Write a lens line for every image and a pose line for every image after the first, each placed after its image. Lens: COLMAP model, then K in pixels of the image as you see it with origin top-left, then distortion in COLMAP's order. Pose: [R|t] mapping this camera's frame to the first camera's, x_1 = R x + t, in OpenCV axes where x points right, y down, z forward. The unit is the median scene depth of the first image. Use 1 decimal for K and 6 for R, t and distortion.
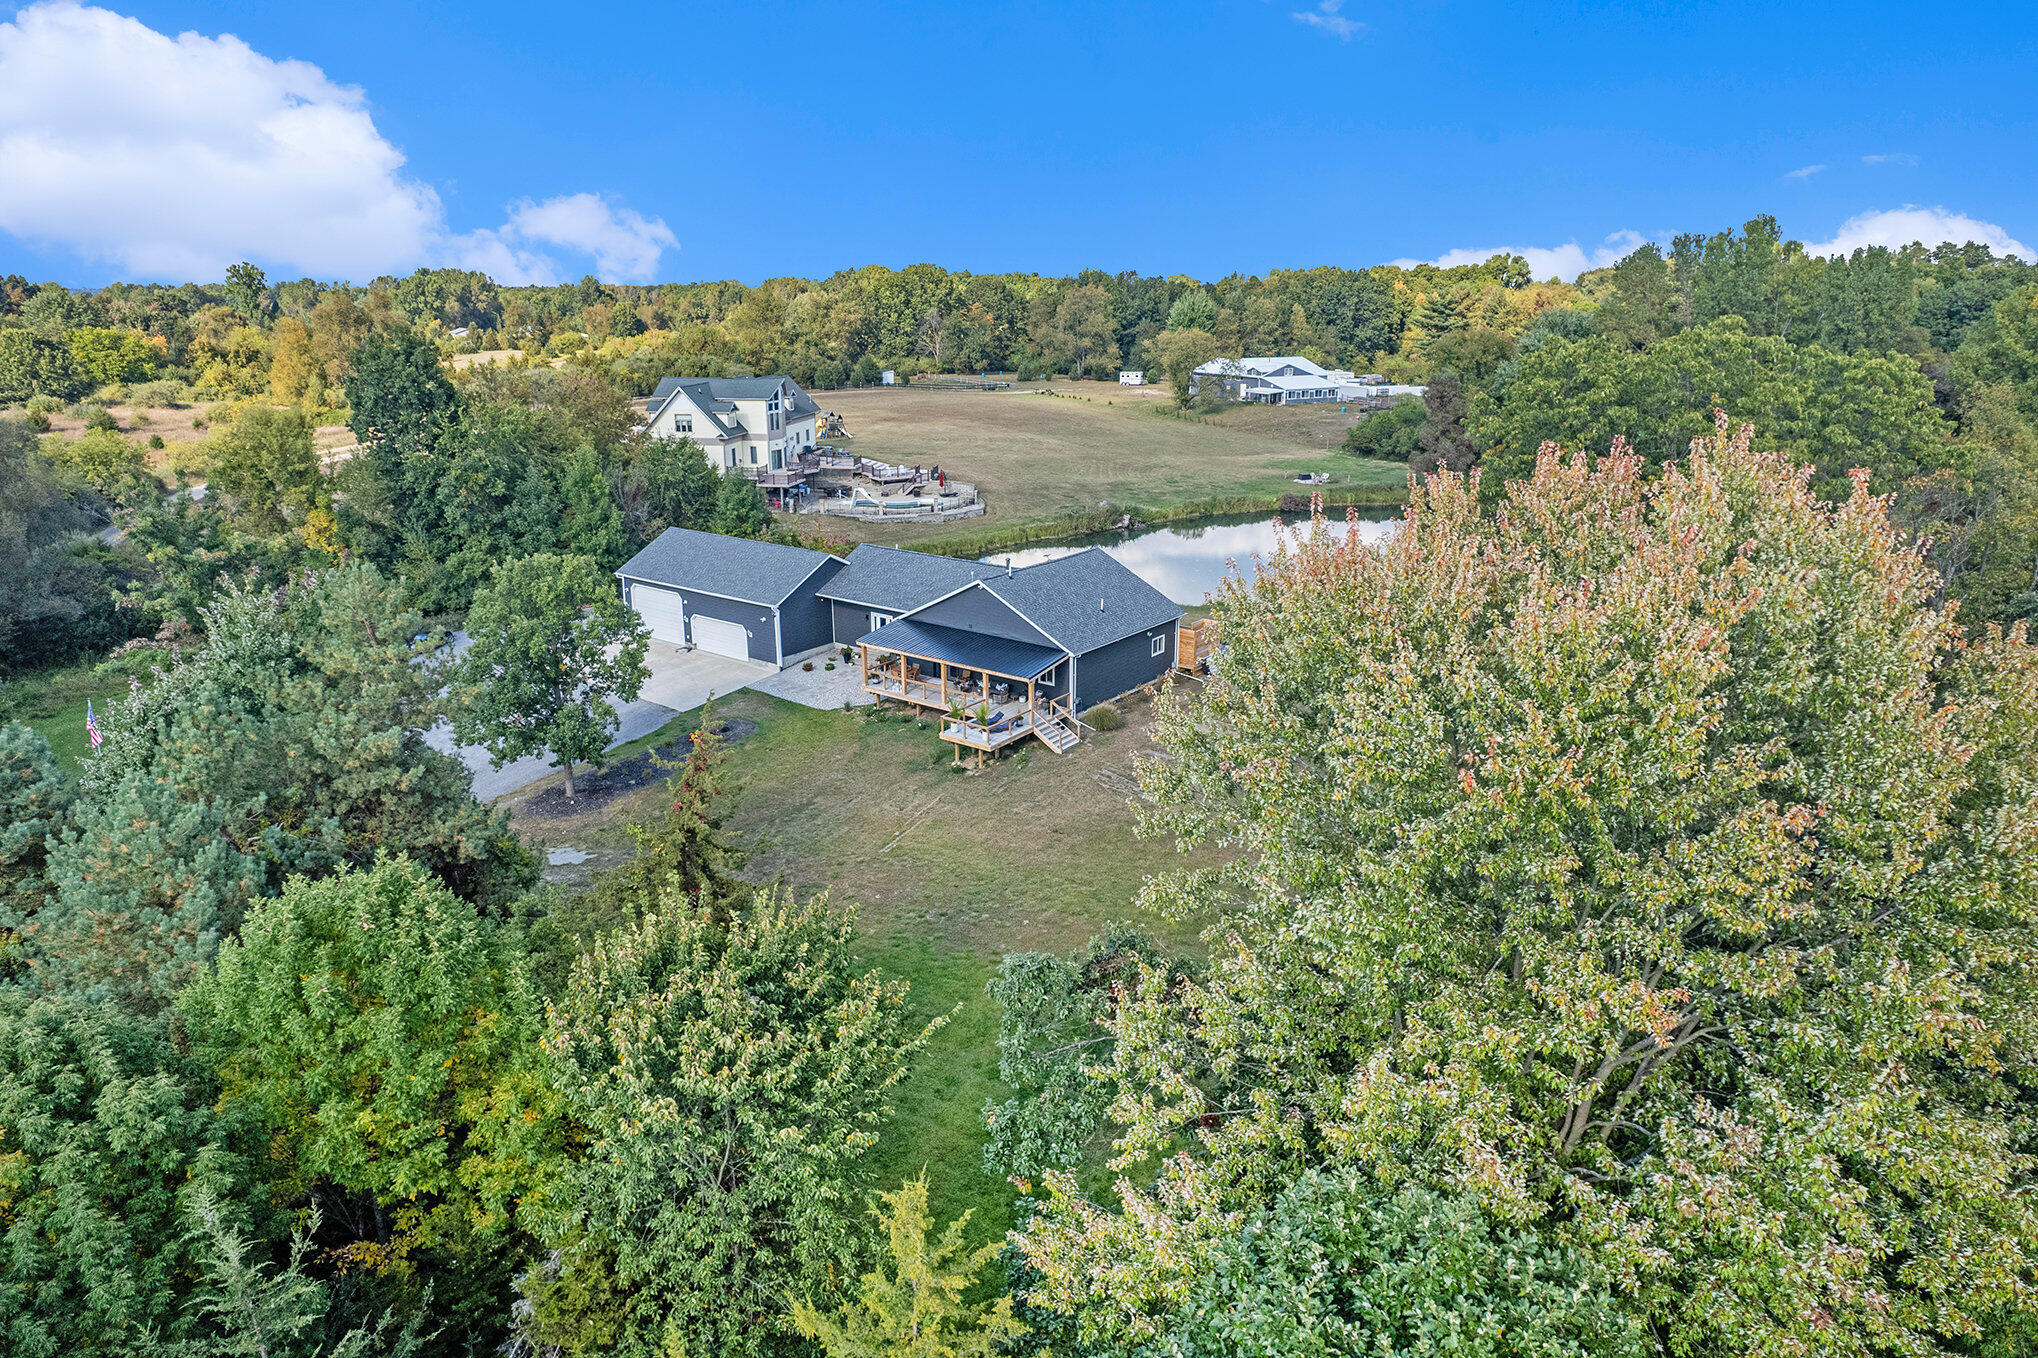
lens RADIAL K [[1305.2, 0, 1017.2], [0, 1305.2, 662.5], [0, 0, 1]] dist [-0.057997, 0.057339]
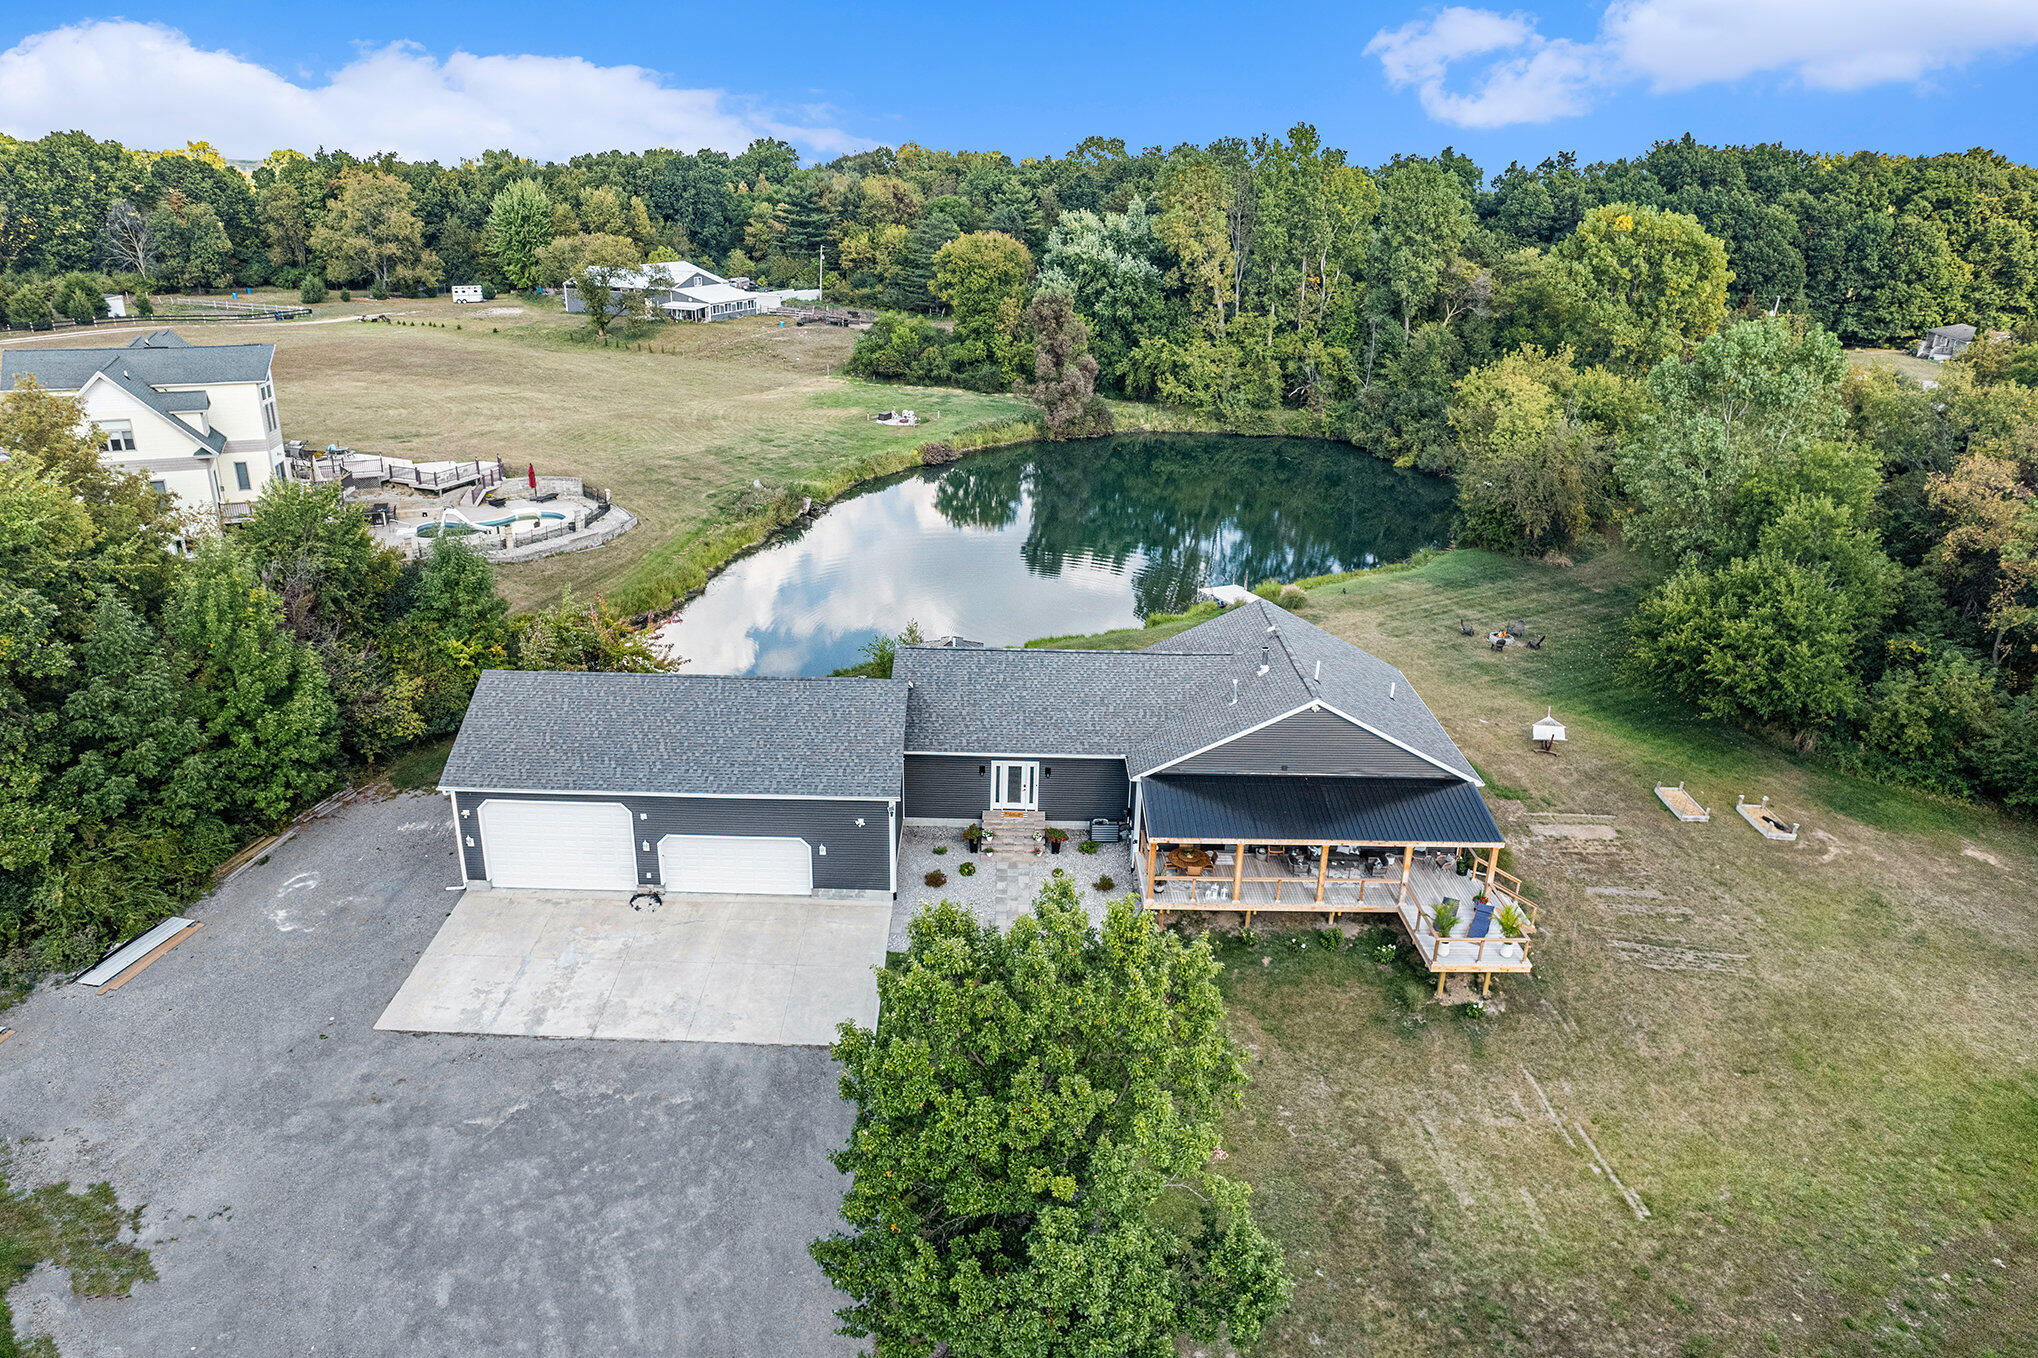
lens RADIAL K [[1305.2, 0, 1017.2], [0, 1305.2, 662.5], [0, 0, 1]] dist [-0.057997, 0.057339]
pose [[0.791923, -0.197032, 0.577959, -0.442364], [0.147187, 0.980196, 0.132483, -0.161325], [-0.592617, -0.019848, 0.805240, 0.496455]]
